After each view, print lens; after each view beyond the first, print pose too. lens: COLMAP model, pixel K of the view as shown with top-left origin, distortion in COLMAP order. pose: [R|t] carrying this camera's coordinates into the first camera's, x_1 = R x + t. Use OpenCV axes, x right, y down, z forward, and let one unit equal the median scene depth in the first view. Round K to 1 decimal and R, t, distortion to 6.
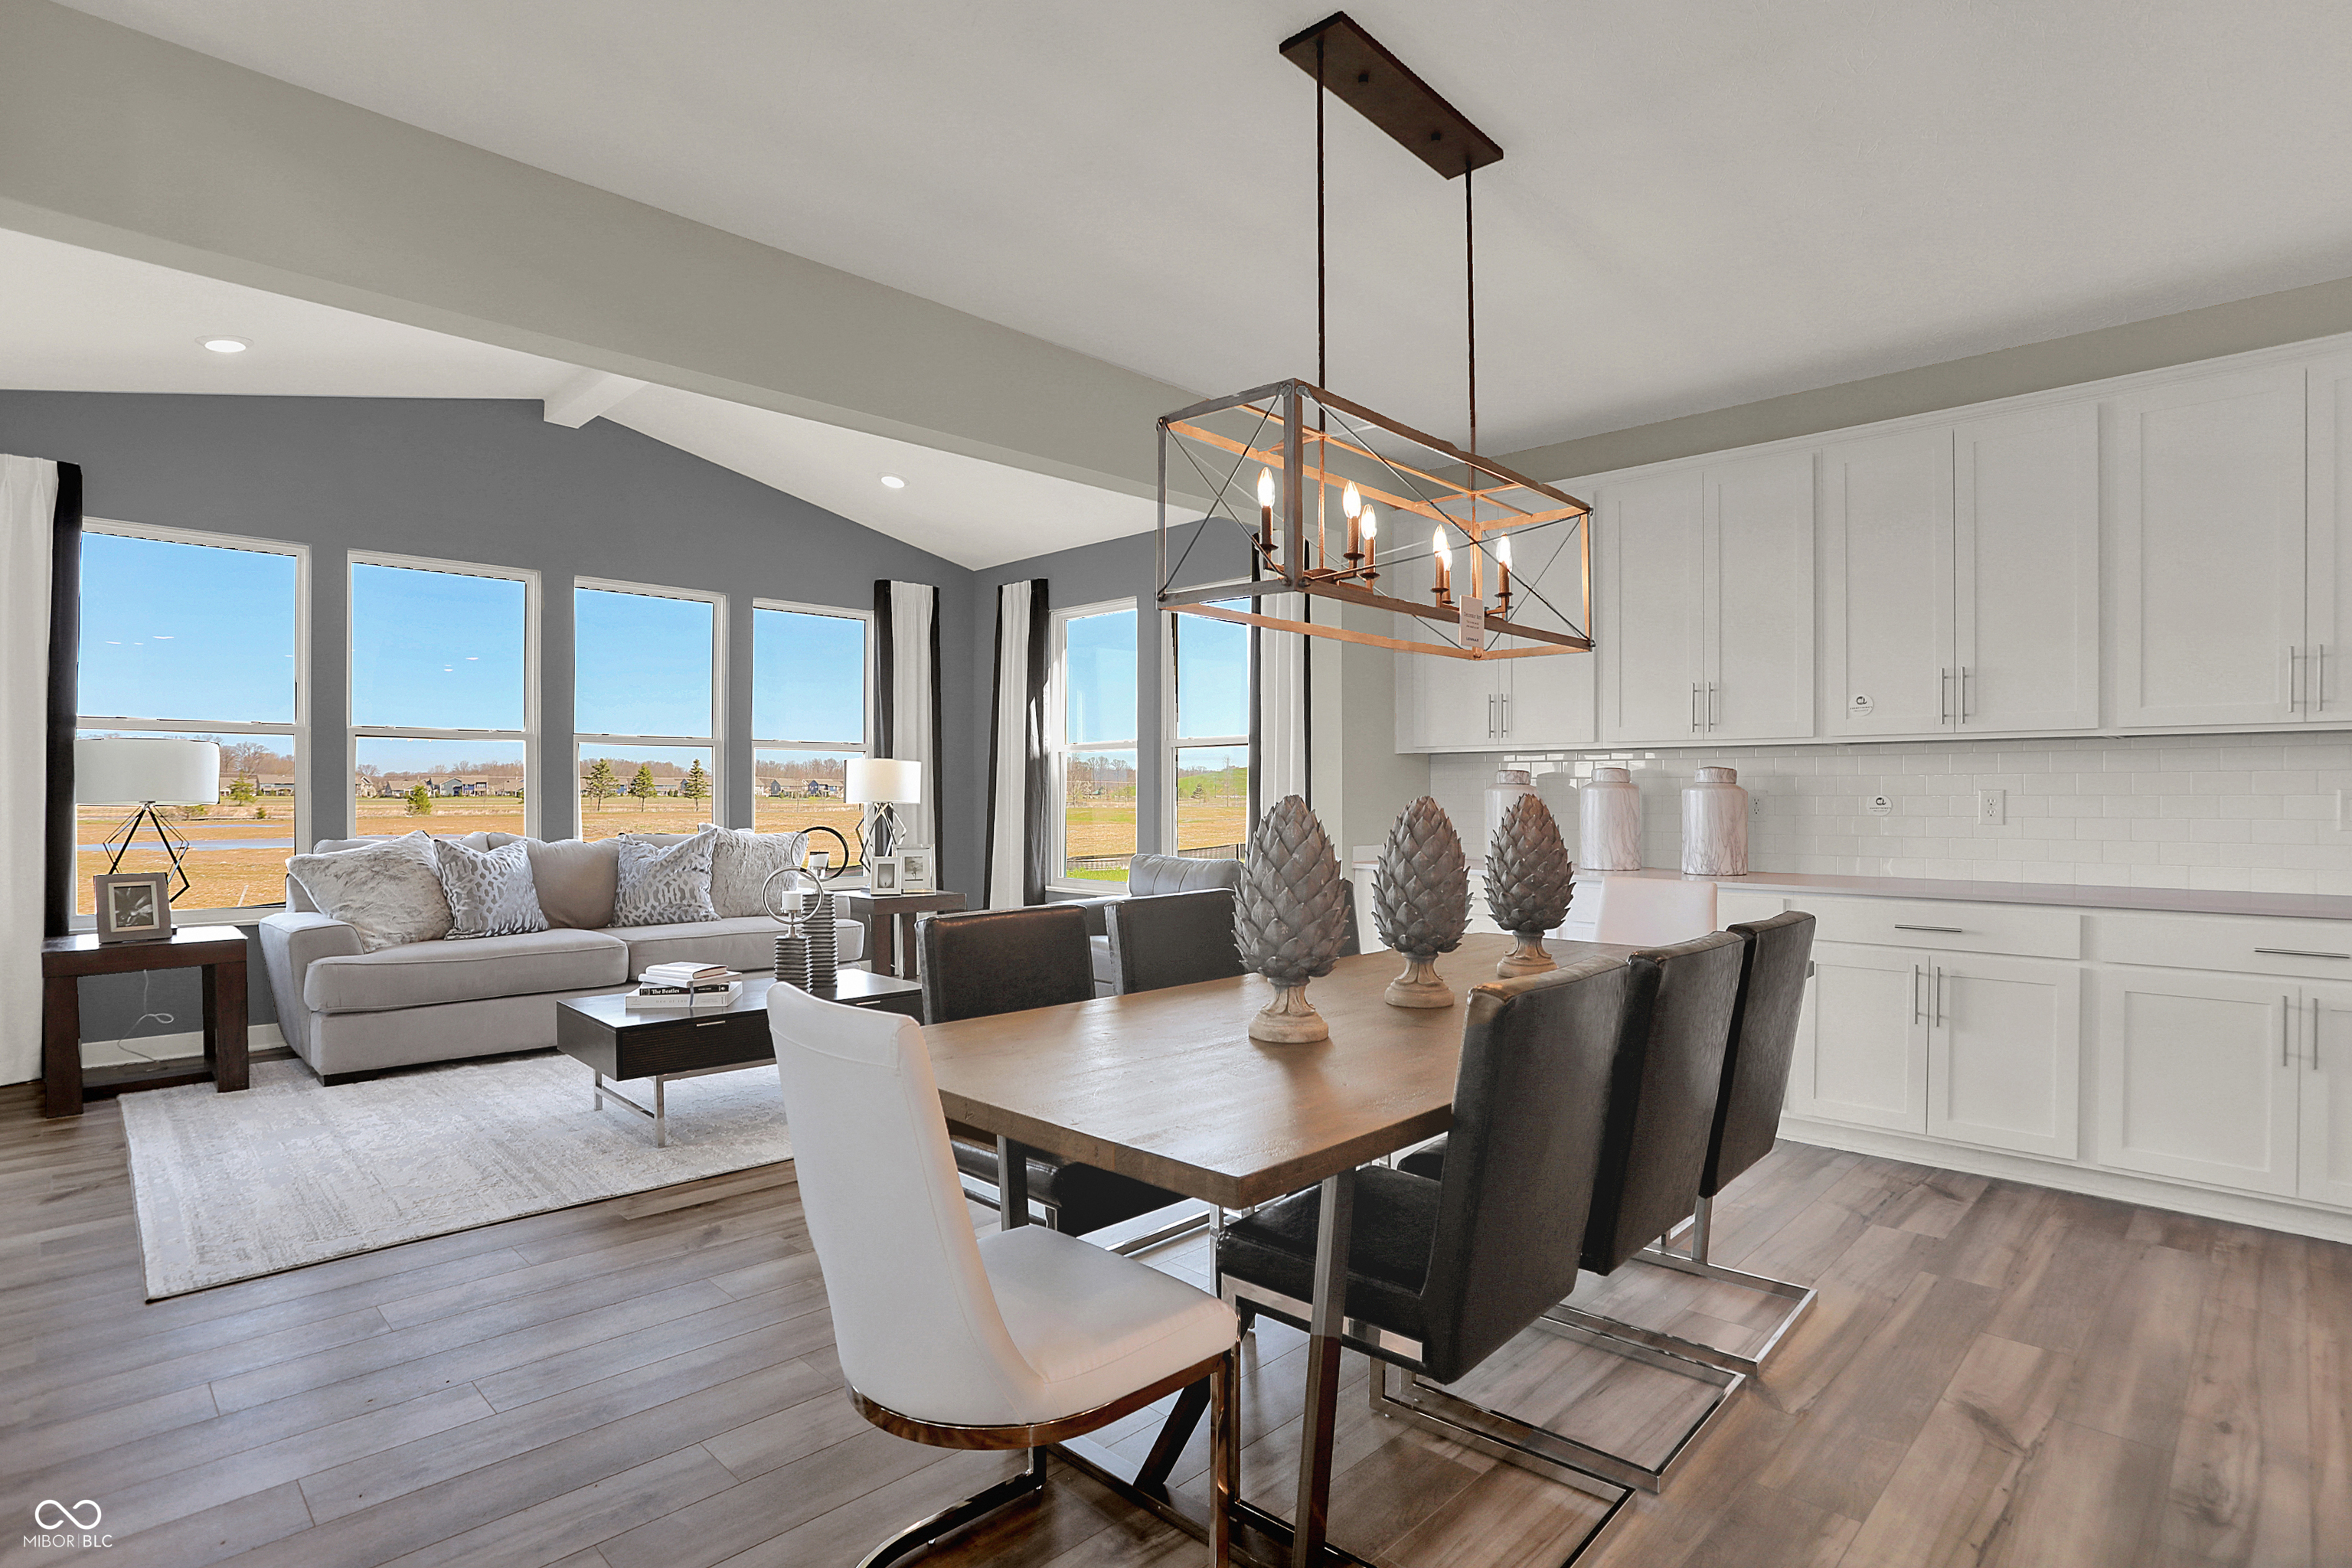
lens RADIAL K [[1152.4, 0, 1169.9], [0, 1152.4, 824.3], [0, 0, 1]] dist [-0.063891, 0.020171]
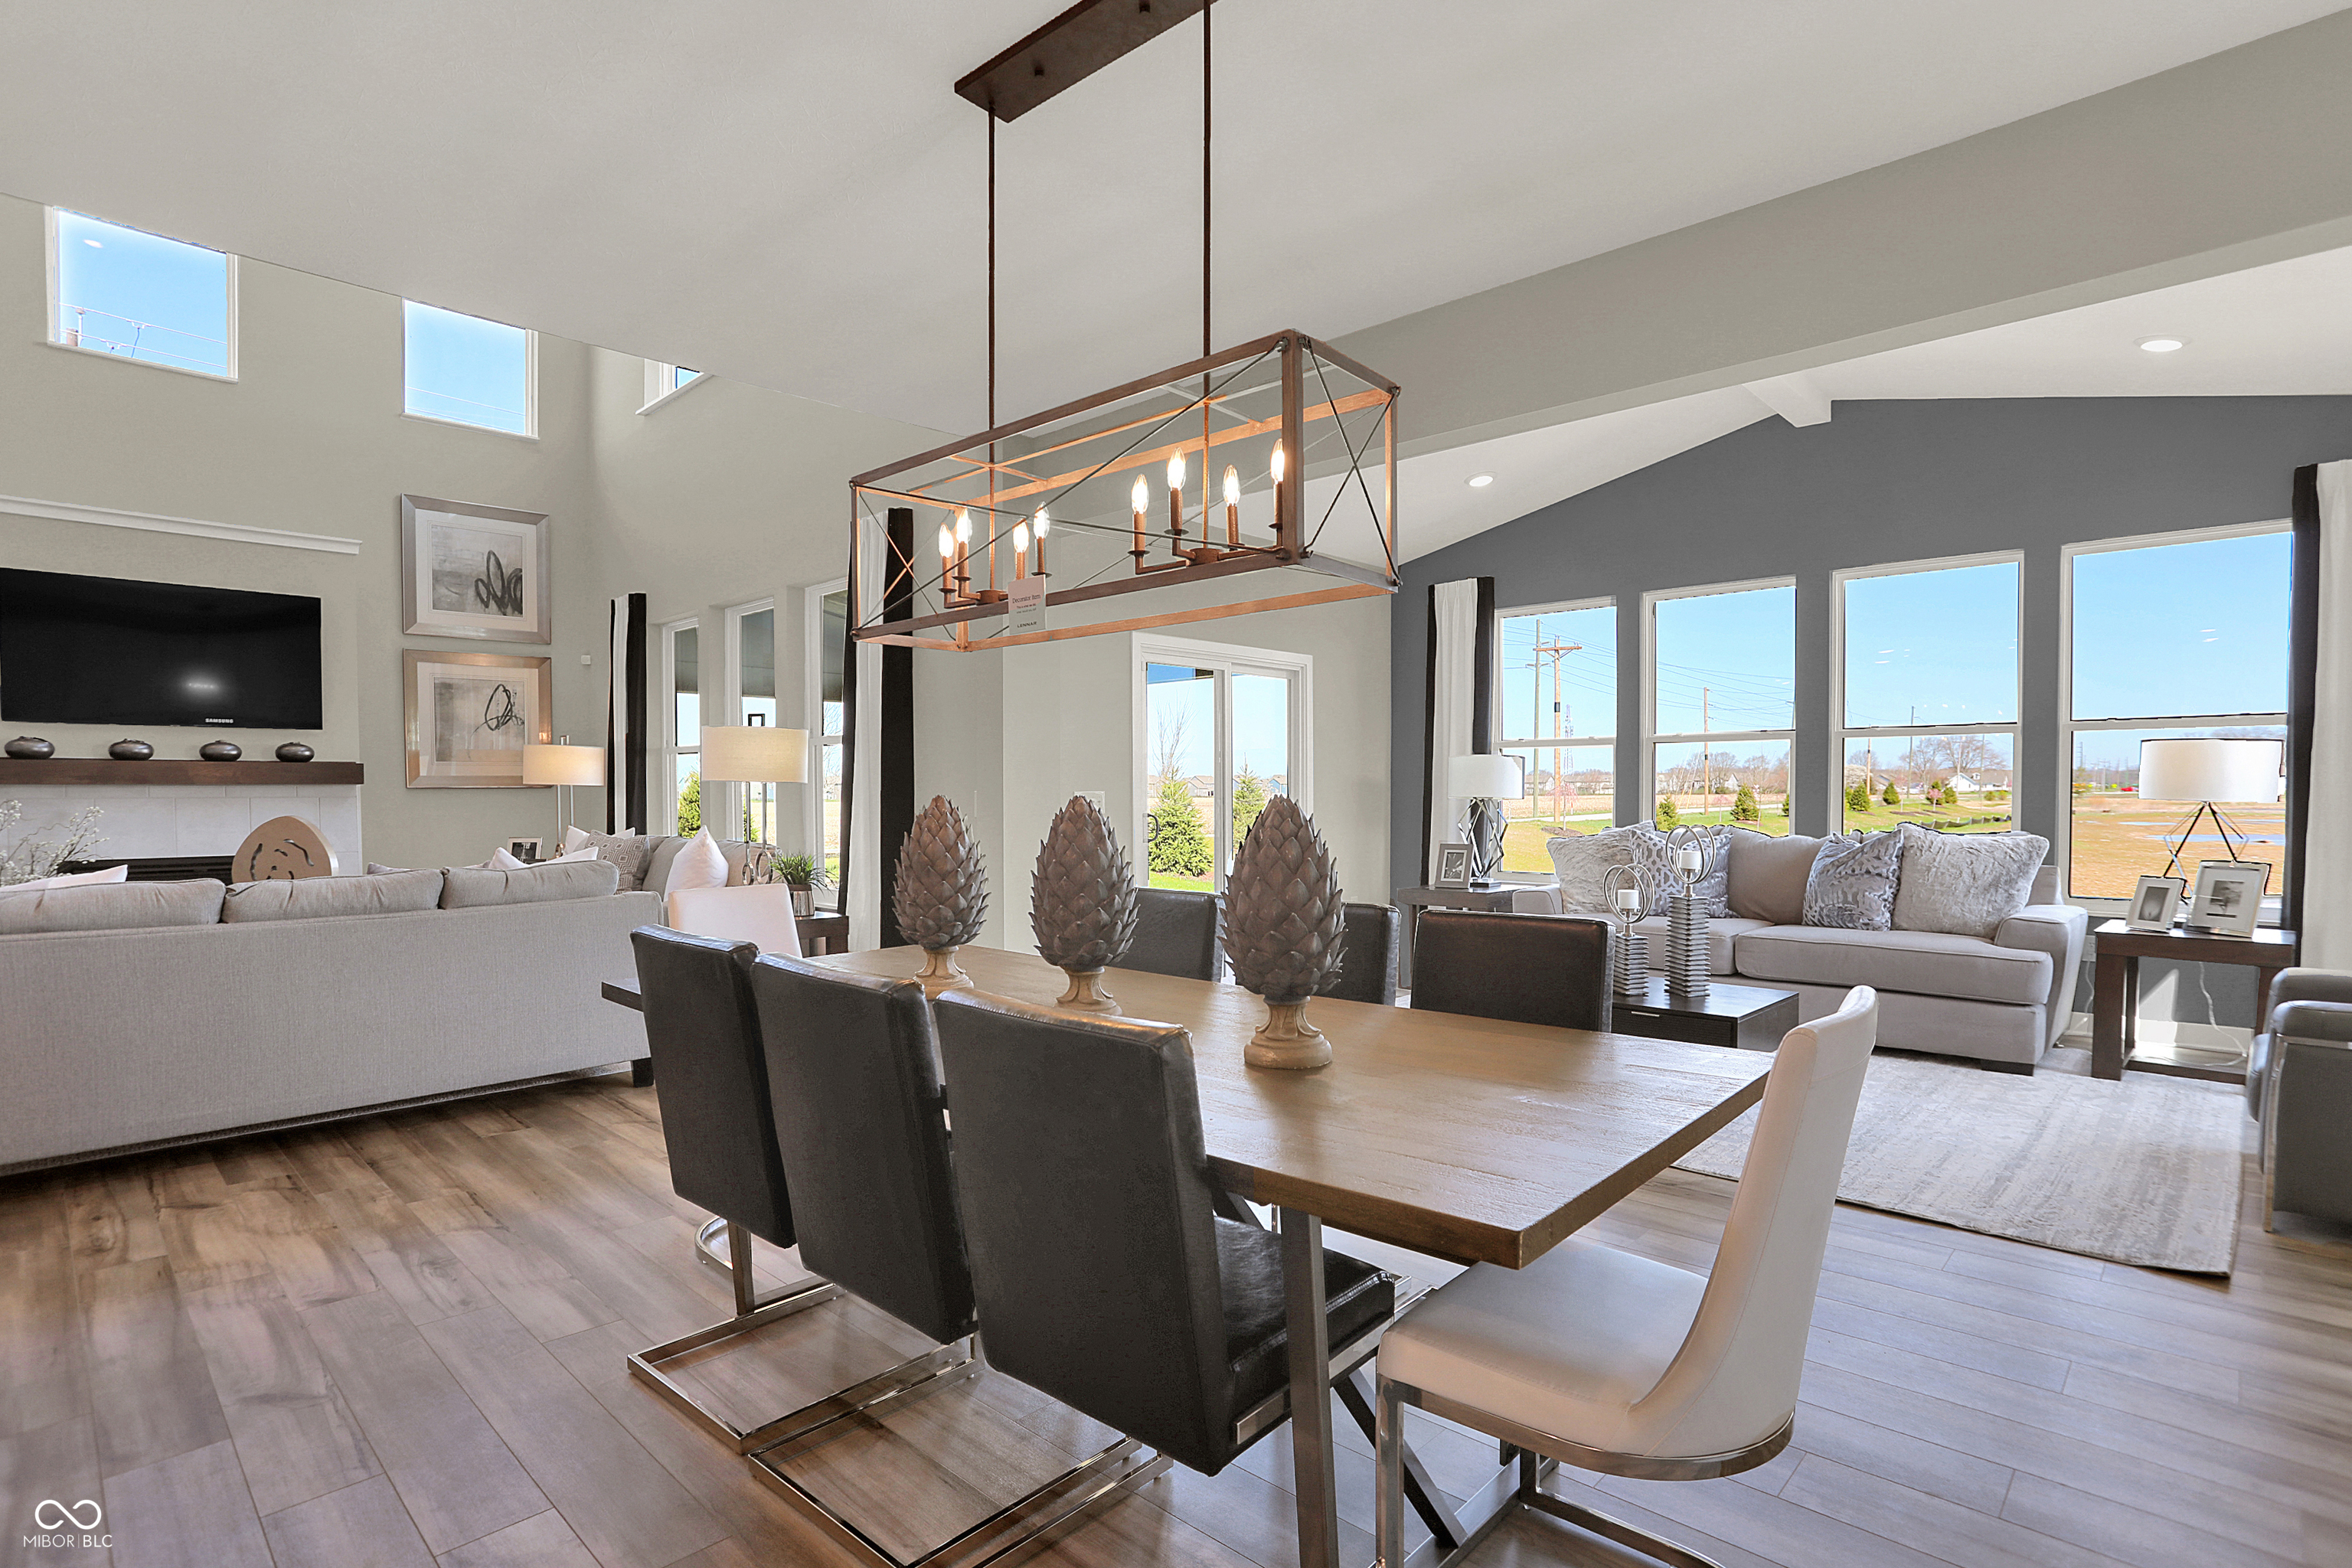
lens RADIAL K [[1152.4, 0, 1183.2], [0, 1152.4, 815.6], [0, 0, 1]] dist [-0.063891, 0.020171]
pose [[0.015217, 0.019834, -0.999687, 0.624385], [-0.021092, 0.999587, 0.019511, -0.015890], [0.999662, 0.020788, 0.015629, 0.580015]]
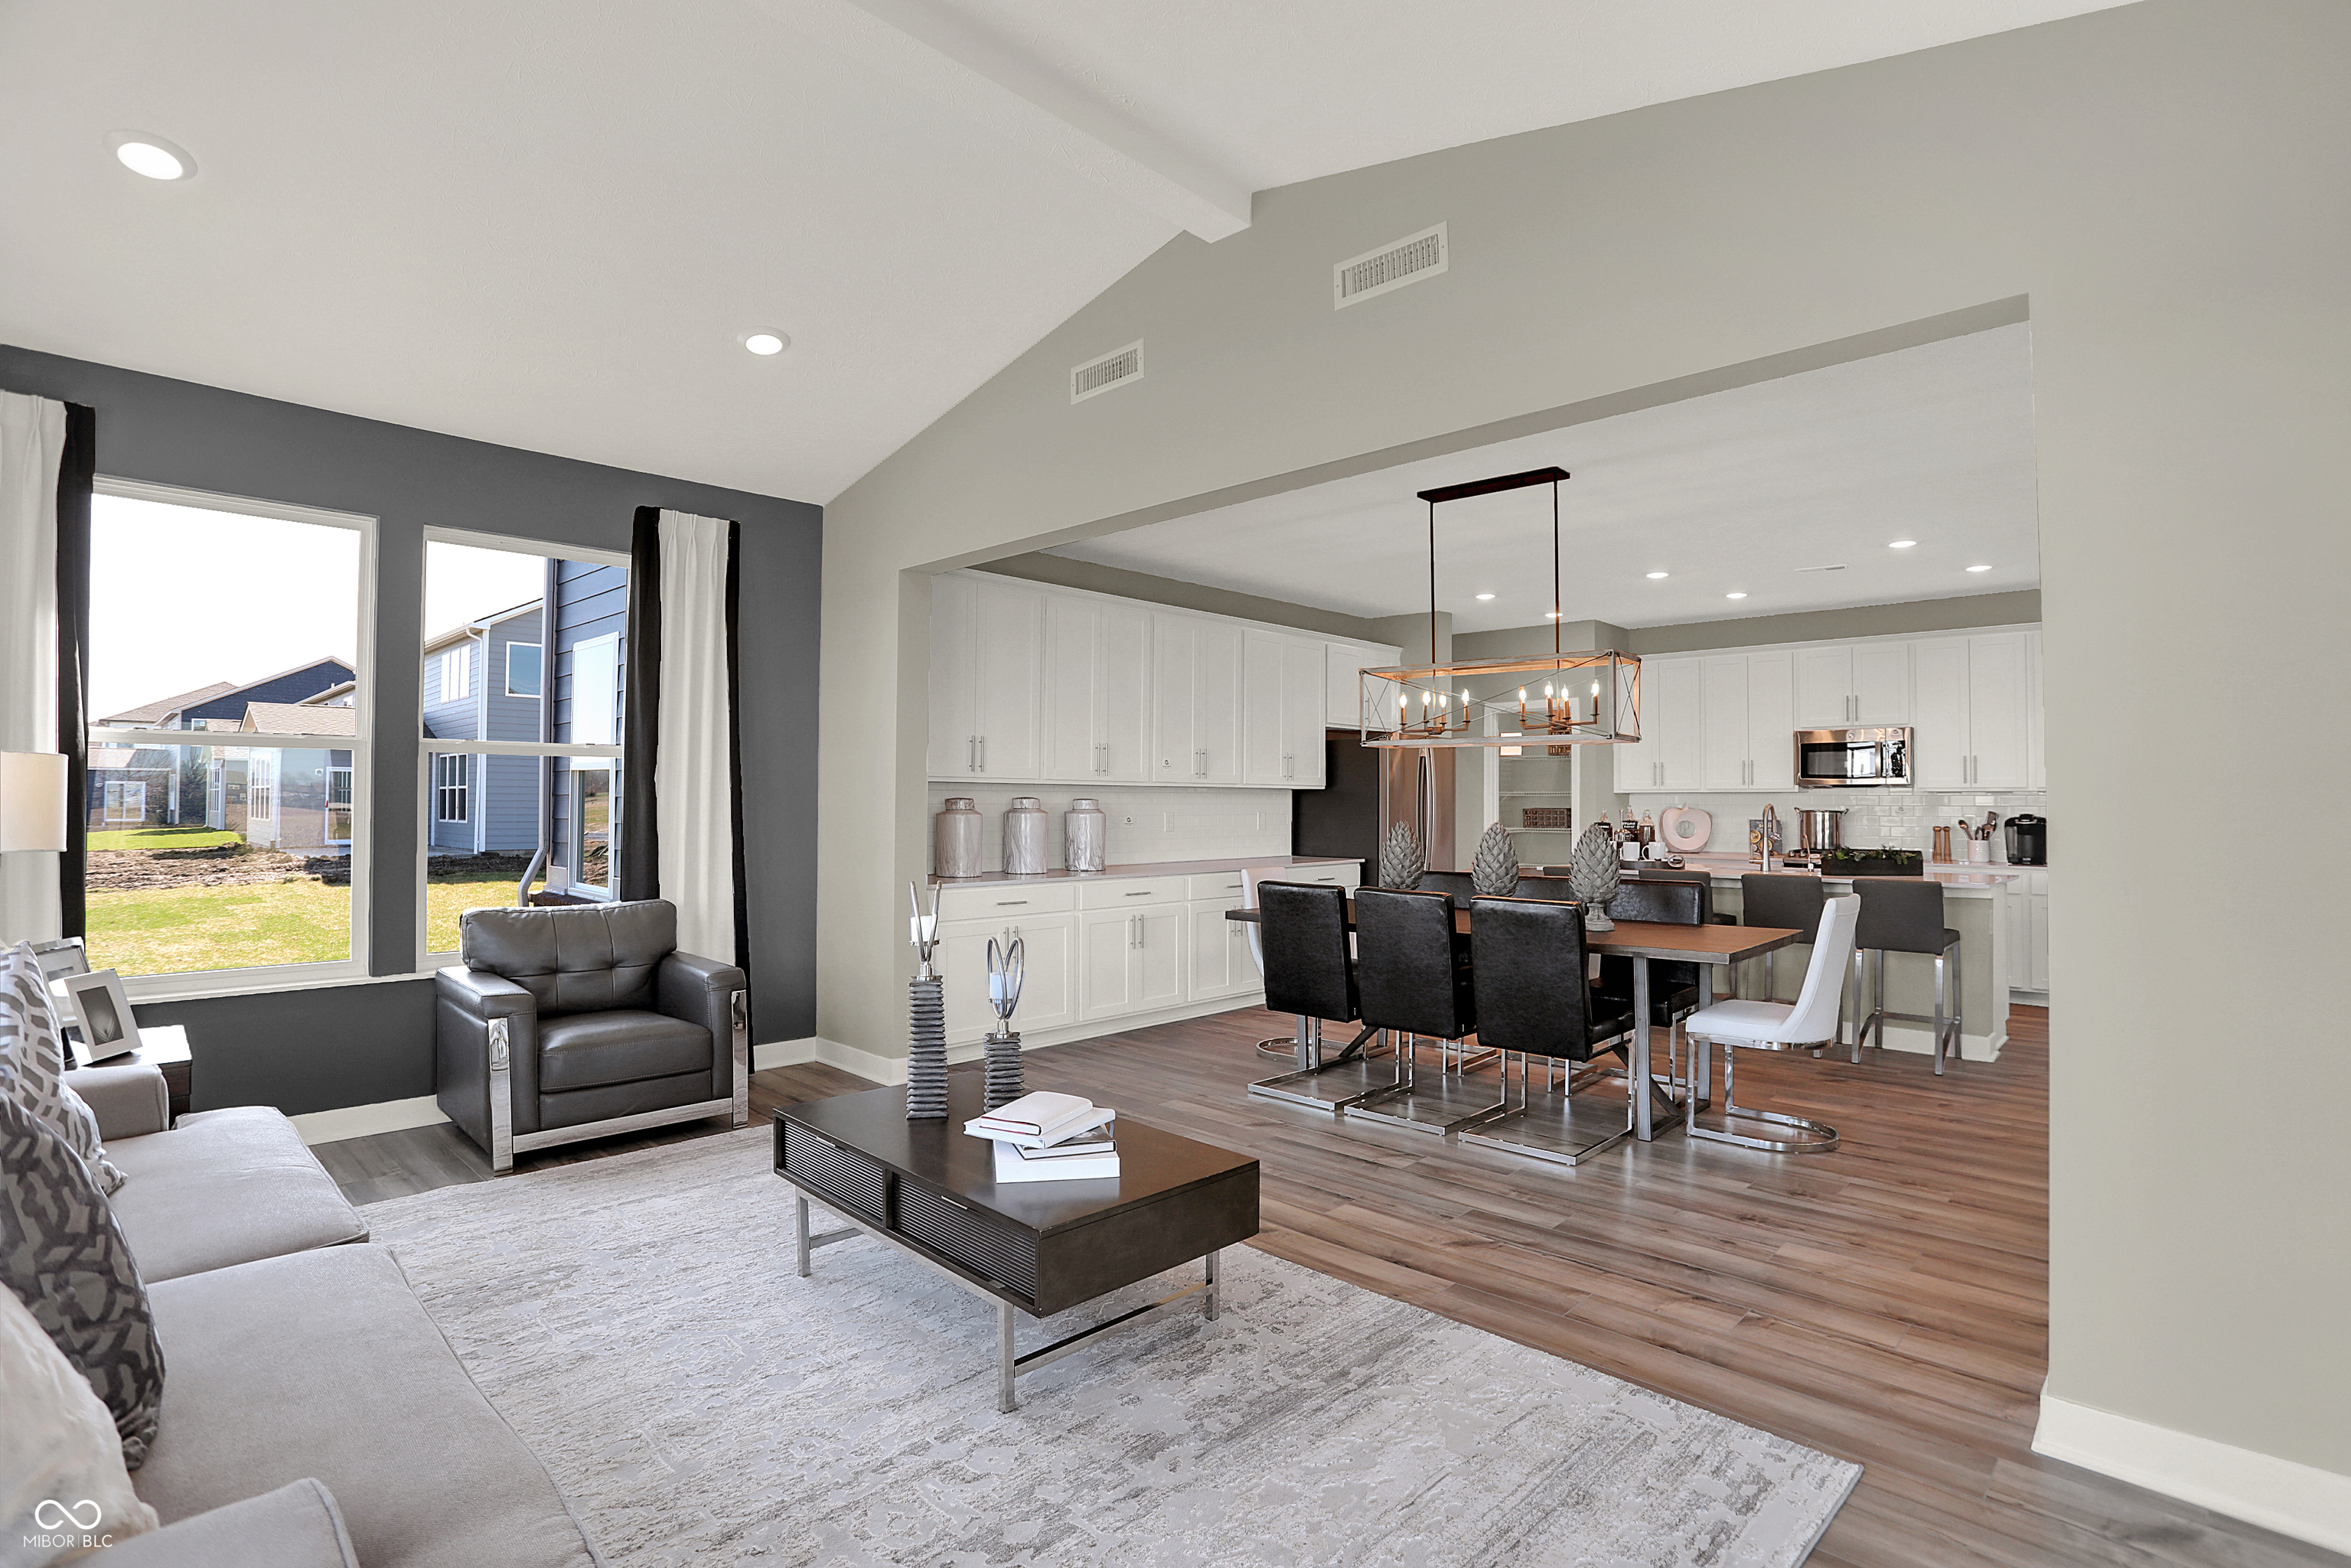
lens RADIAL K [[1151.9, 0, 1177.6], [0, 1151.9, 791.4], [0, 0, 1]] dist [-0.063891, 0.020171]
pose [[-0.017318, 0.014478, 0.999745, -1.006838], [0.025275, 0.999582, -0.014038, -0.034237], [-0.999531, 0.025026, -0.017677, 0.876885]]
